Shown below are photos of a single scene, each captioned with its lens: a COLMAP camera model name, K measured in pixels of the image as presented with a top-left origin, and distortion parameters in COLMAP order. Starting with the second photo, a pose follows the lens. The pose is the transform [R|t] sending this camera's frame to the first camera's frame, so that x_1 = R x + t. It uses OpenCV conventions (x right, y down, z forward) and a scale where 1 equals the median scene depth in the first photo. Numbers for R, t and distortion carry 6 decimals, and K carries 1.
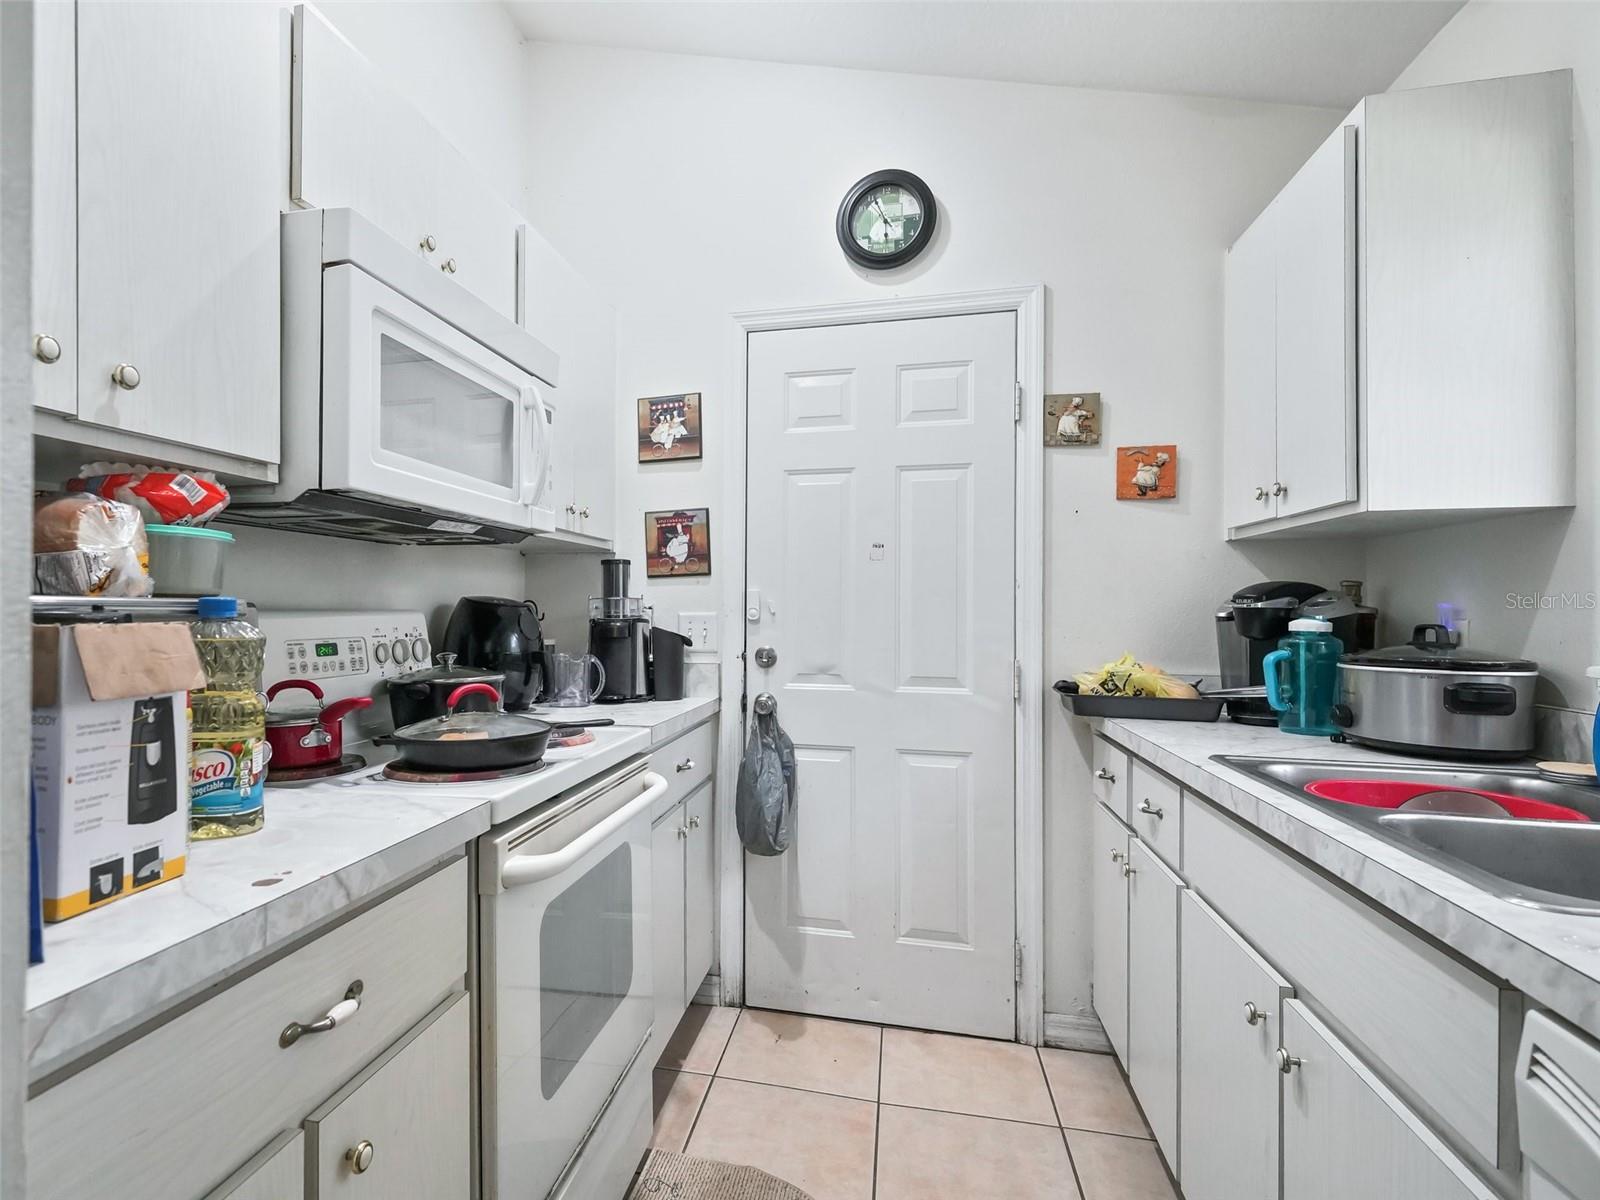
lens RADIAL K [[792.8, 0, 796.2], [0, 792.8, 591.6], [0, 0, 1]] dist [0.020701, -0.017754]
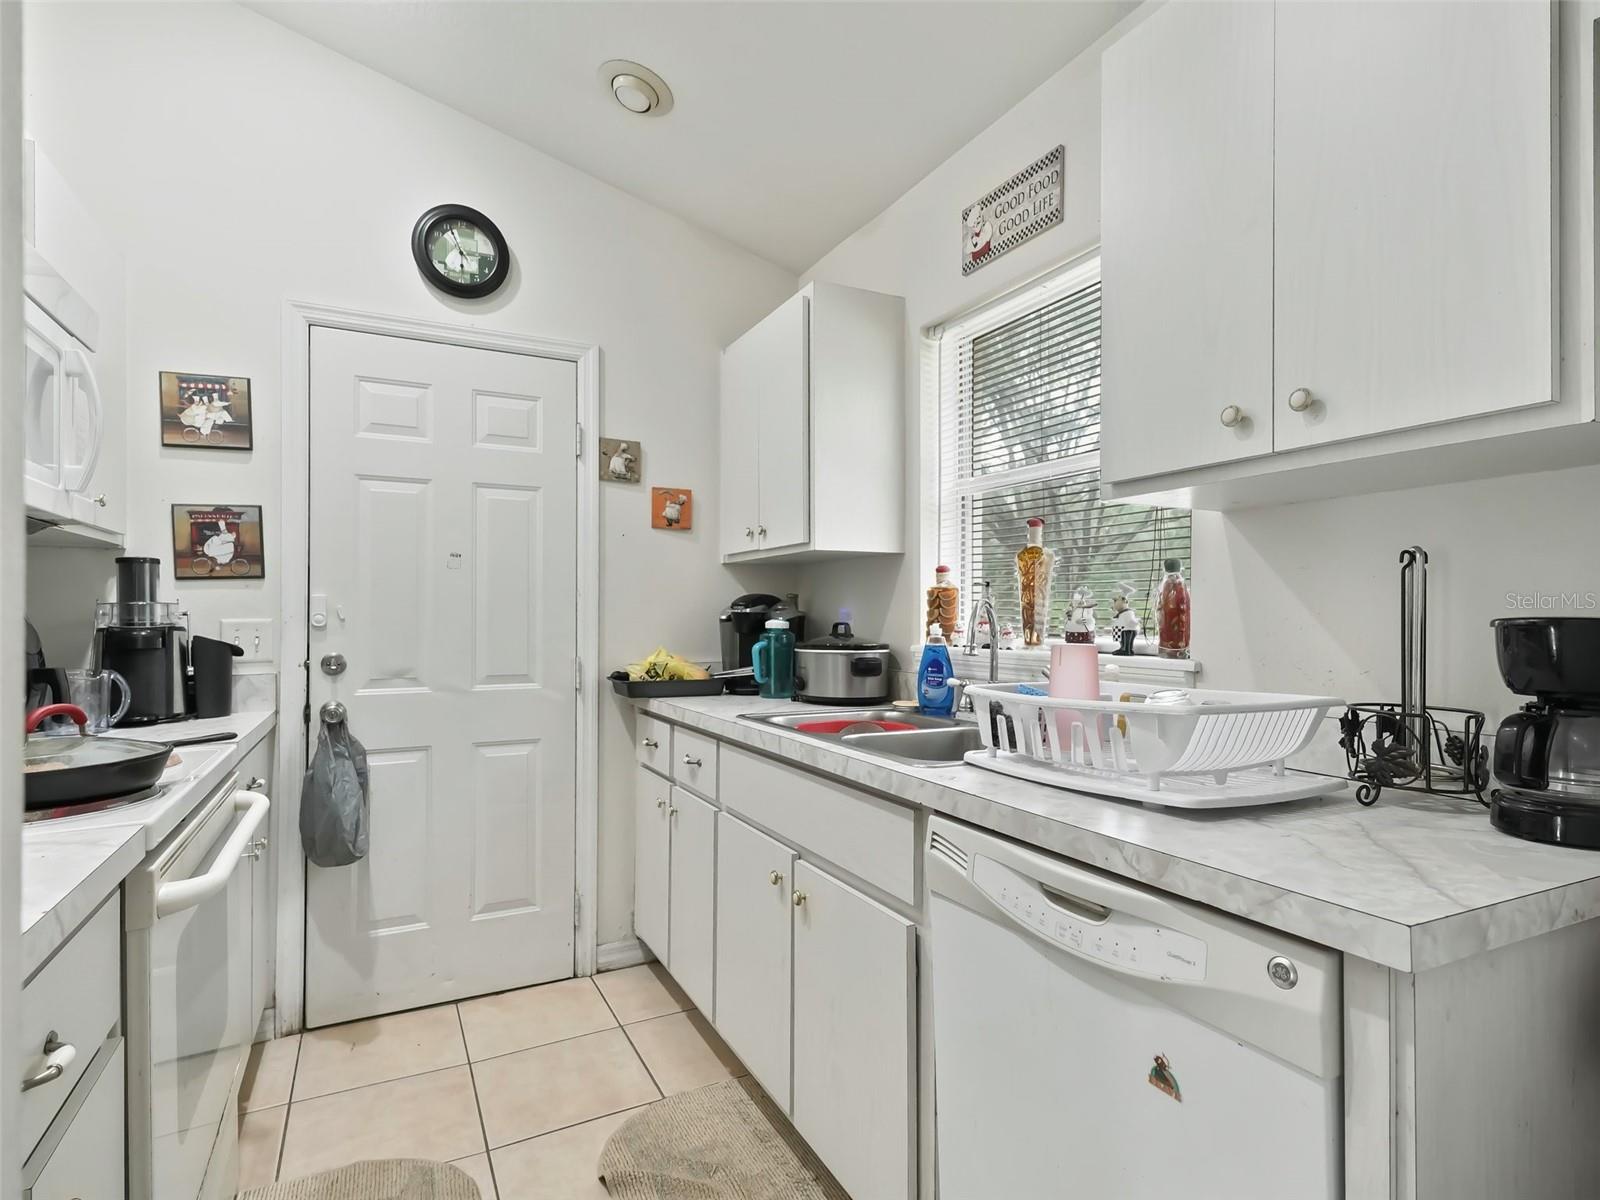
lens RADIAL K [[792.8, 0, 796.2], [0, 792.8, 591.6], [0, 0, 1]] dist [0.020701, -0.017754]
pose [[0.751970, 0.015184, 0.659022, -0.261809], [-0.010938, 0.999884, -0.010558, -0.002429], [-0.659106, 0.000731, 0.752049, -0.110602]]
